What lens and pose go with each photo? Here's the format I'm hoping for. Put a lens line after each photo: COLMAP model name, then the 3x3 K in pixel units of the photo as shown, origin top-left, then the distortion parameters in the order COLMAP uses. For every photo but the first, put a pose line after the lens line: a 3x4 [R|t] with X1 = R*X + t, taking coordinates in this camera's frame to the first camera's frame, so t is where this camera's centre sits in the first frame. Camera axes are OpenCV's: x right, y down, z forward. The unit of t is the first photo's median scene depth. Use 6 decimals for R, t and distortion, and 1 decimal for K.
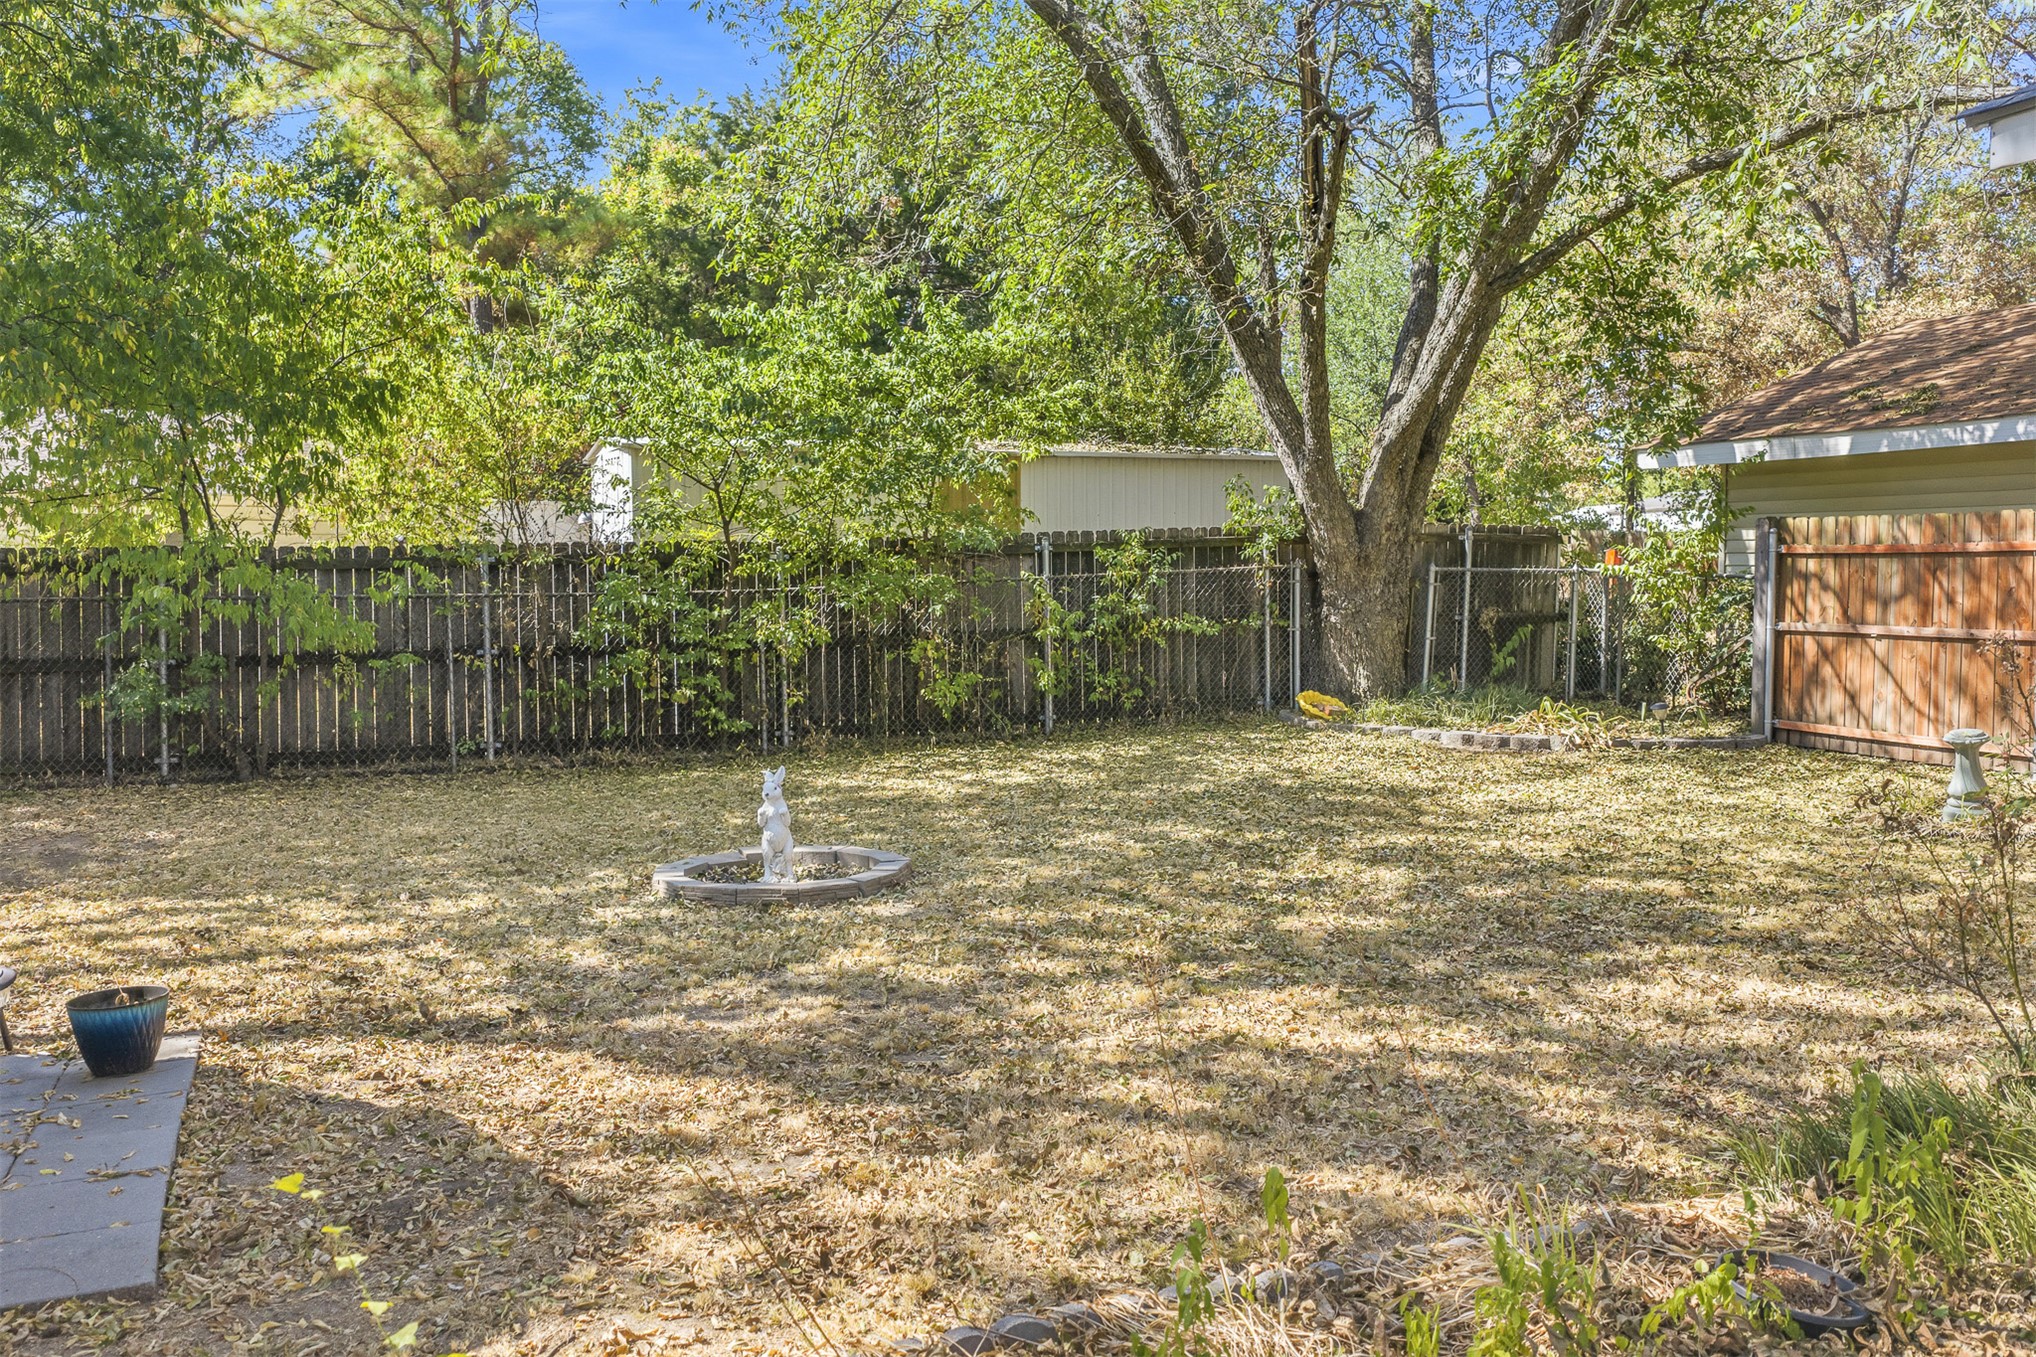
lens RADIAL K [[1683.9, 0, 1017.1], [0, 1683.9, 682.6], [0, 0, 1]] dist [0.012588, -0.032749]
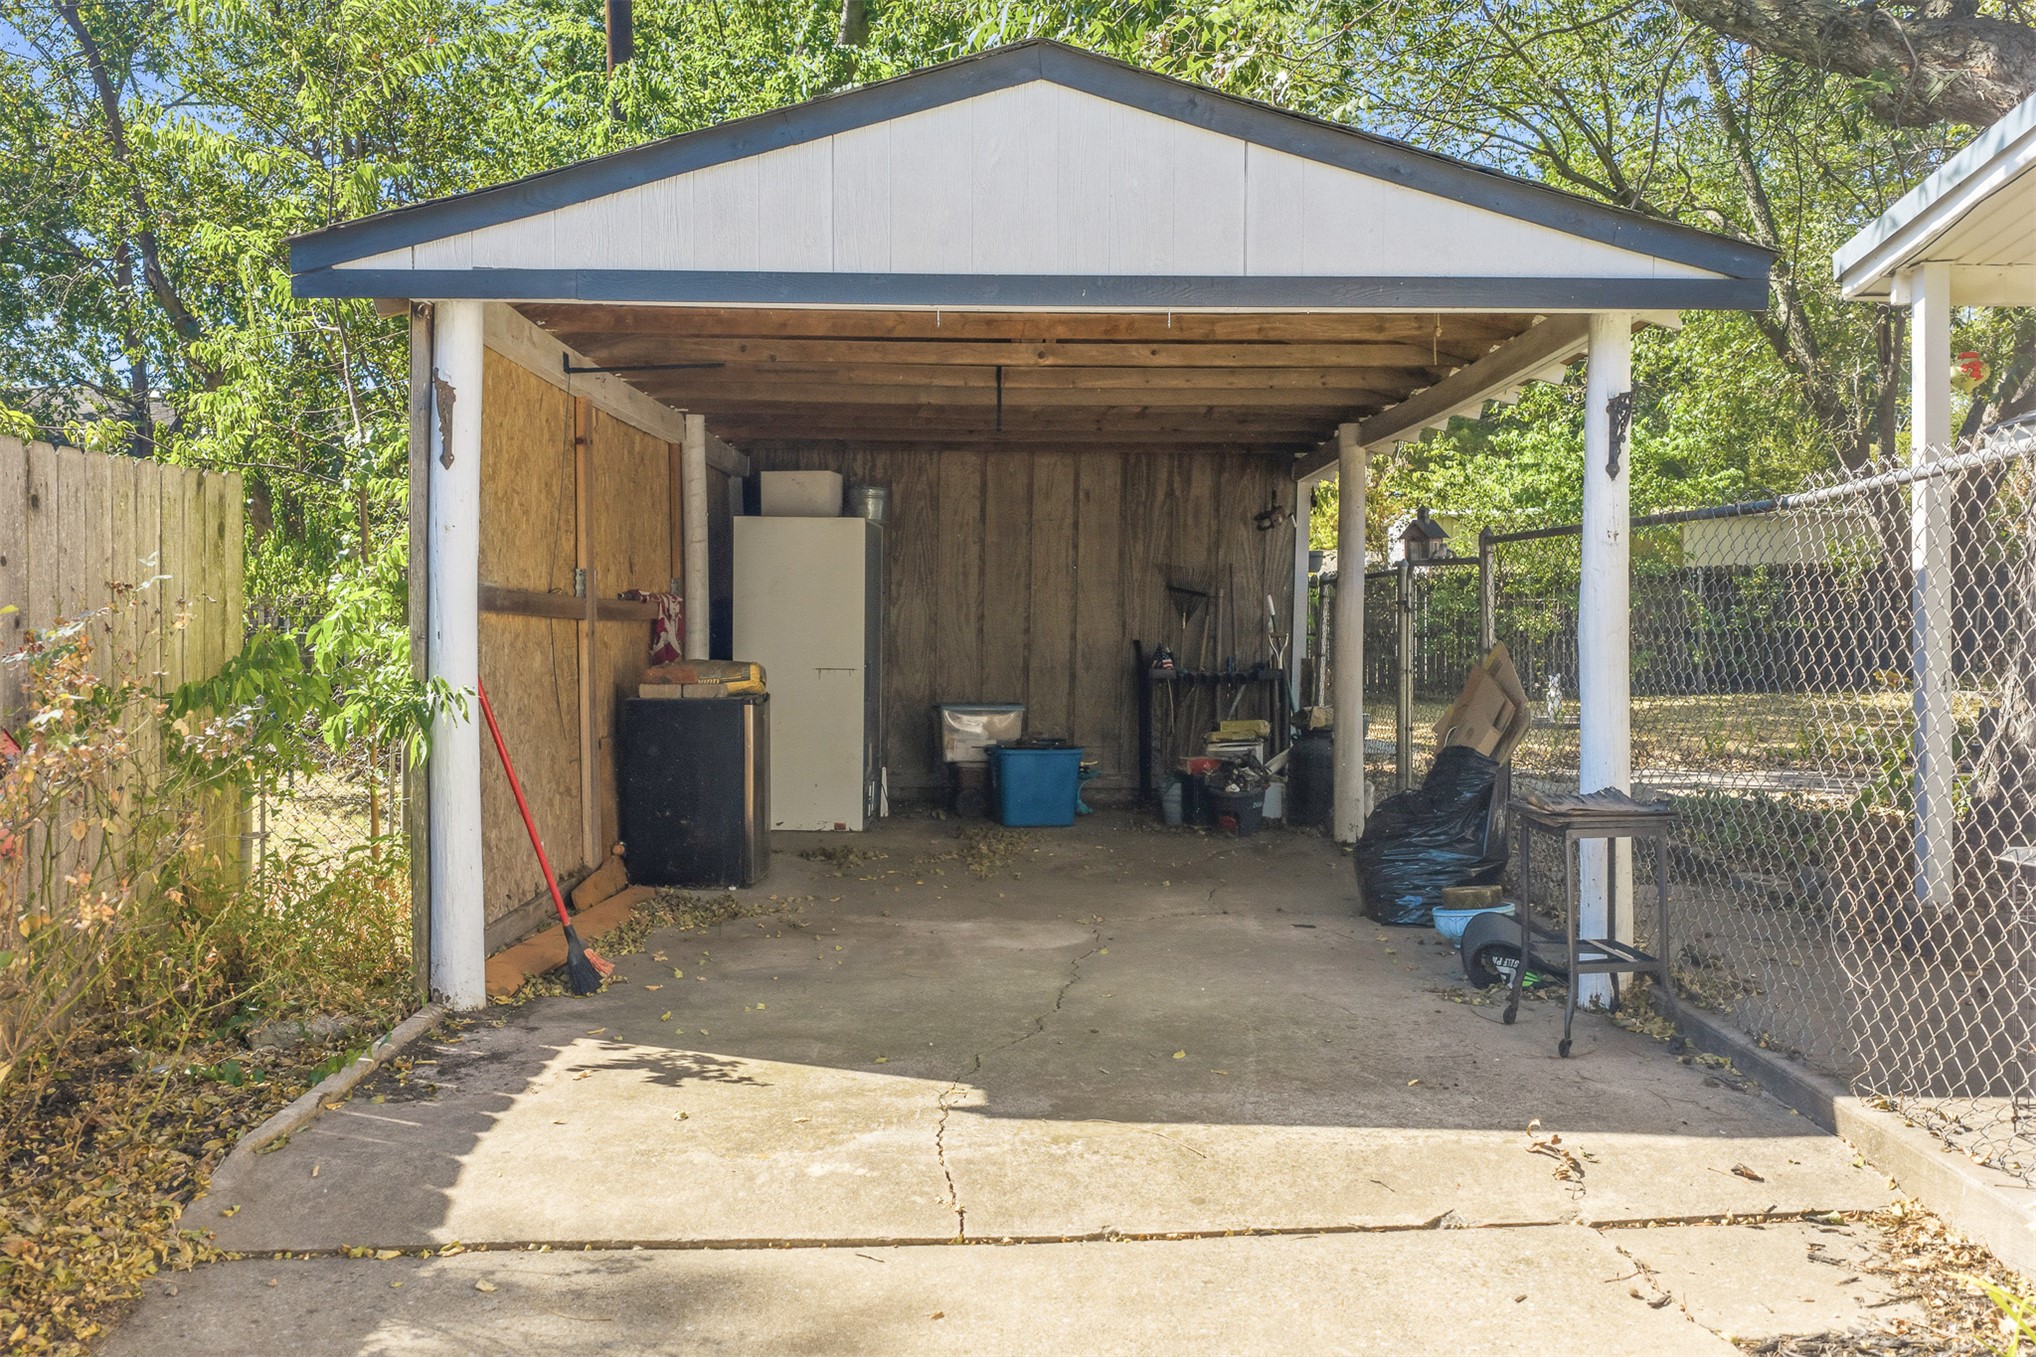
lens RADIAL K [[1683.9, 0, 1026.7], [0, 1683.9, 609.6], [0, 0, 1]] dist [0.012588, -0.032749]
pose [[0.924591, 0.008400, -0.380868, 0.033950], [-0.027723, 0.998590, -0.045277, 0.042897], [0.379951, 0.052422, 0.923520, -0.724688]]
